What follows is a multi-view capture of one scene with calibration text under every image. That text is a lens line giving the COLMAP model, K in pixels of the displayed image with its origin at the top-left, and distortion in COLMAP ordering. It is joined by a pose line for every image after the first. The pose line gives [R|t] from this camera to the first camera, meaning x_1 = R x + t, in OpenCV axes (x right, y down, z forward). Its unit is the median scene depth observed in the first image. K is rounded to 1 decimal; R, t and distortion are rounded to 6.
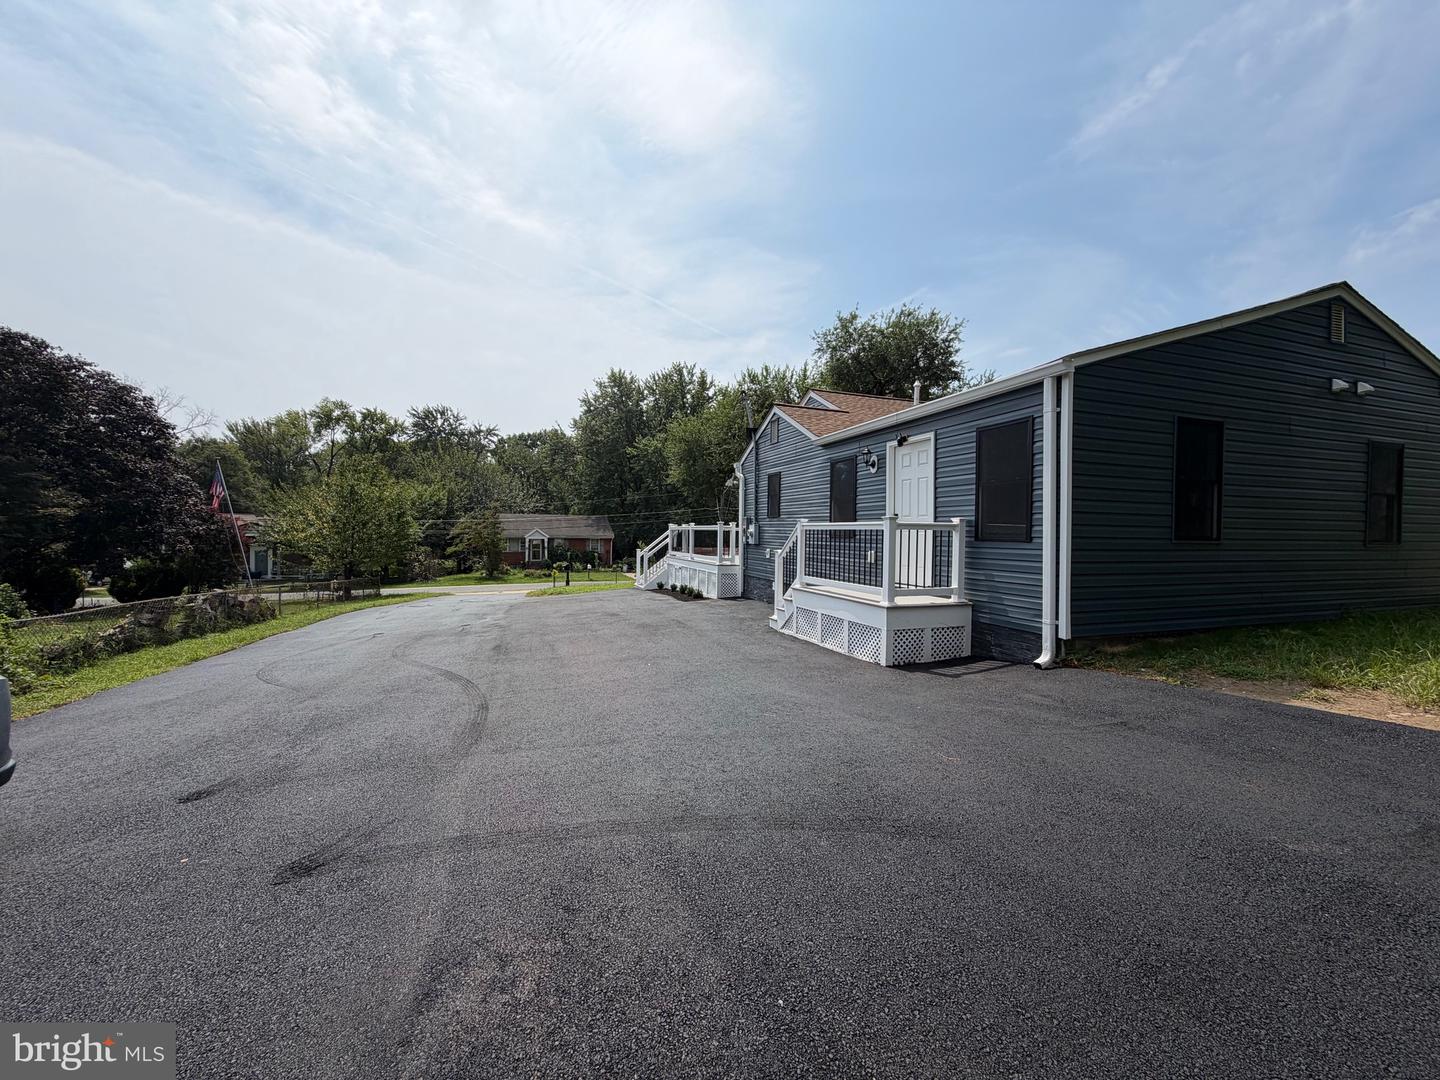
lens RADIAL K [[576.0, 0, 718.2], [0, 576.0, 548.1], [0, 0, 1]] dist [-0.000426, 0.000152]
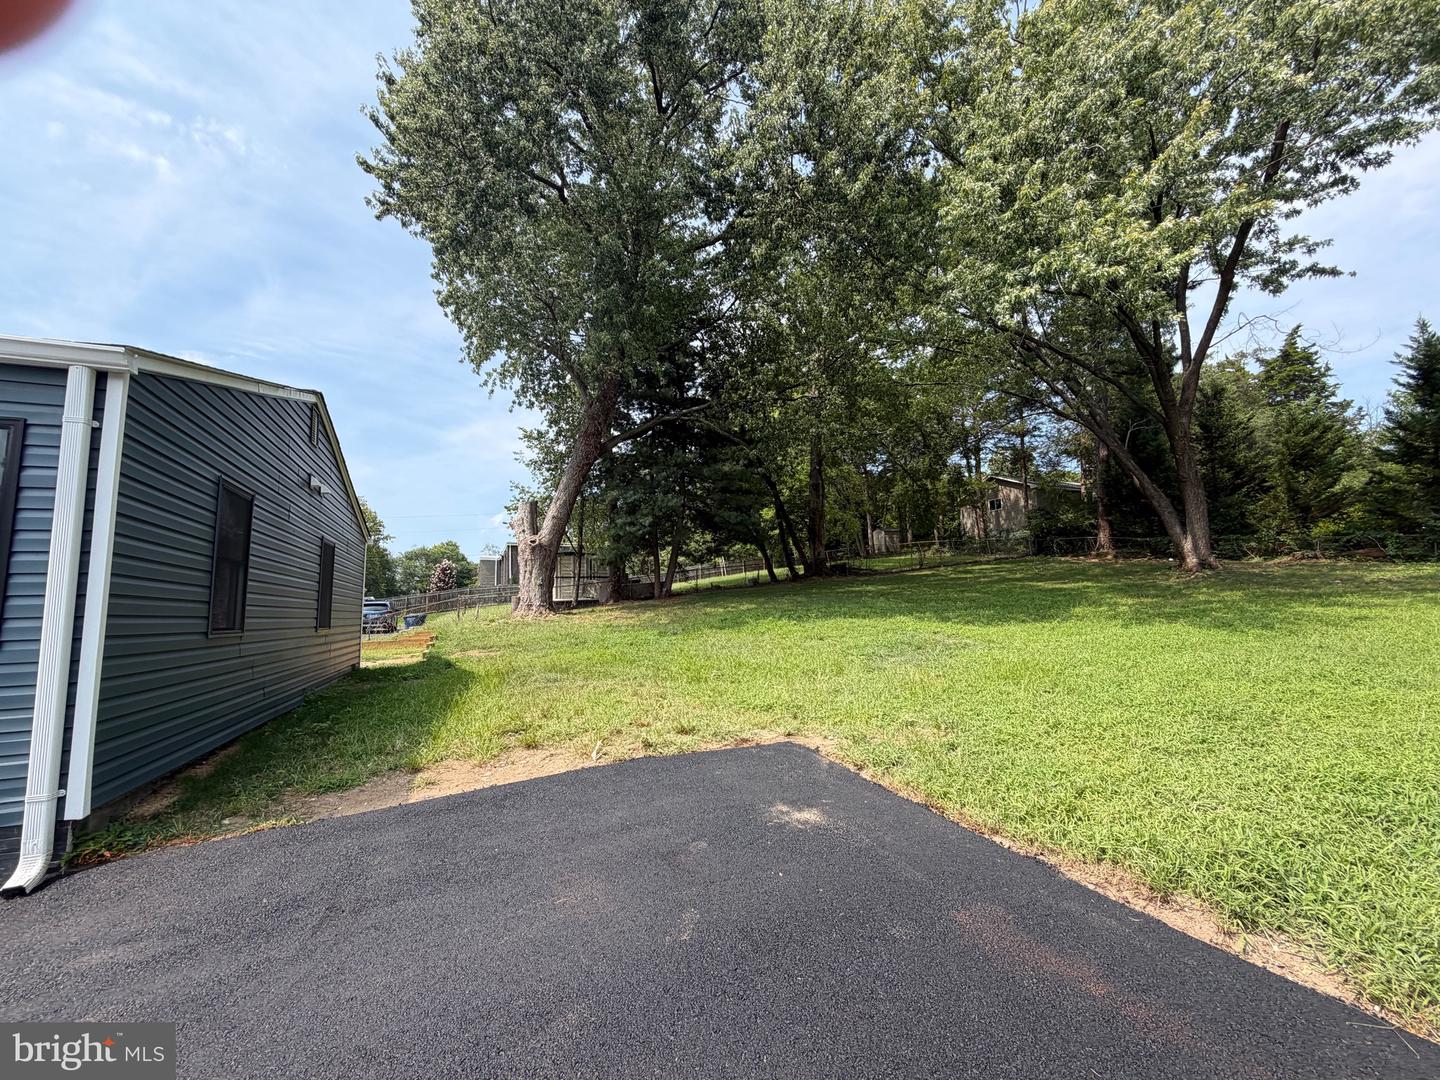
lens RADIAL K [[576.0, 0, 707.2], [0, 576.0, 539.9], [0, 0, 1]] dist [-0.000426, 0.000152]
pose [[-0.039684, 0.113113, 0.992789, -0.015412], [0.058949, 0.992106, -0.110679, -0.012890], [-0.997472, 0.054132, -0.046039, 0.322906]]
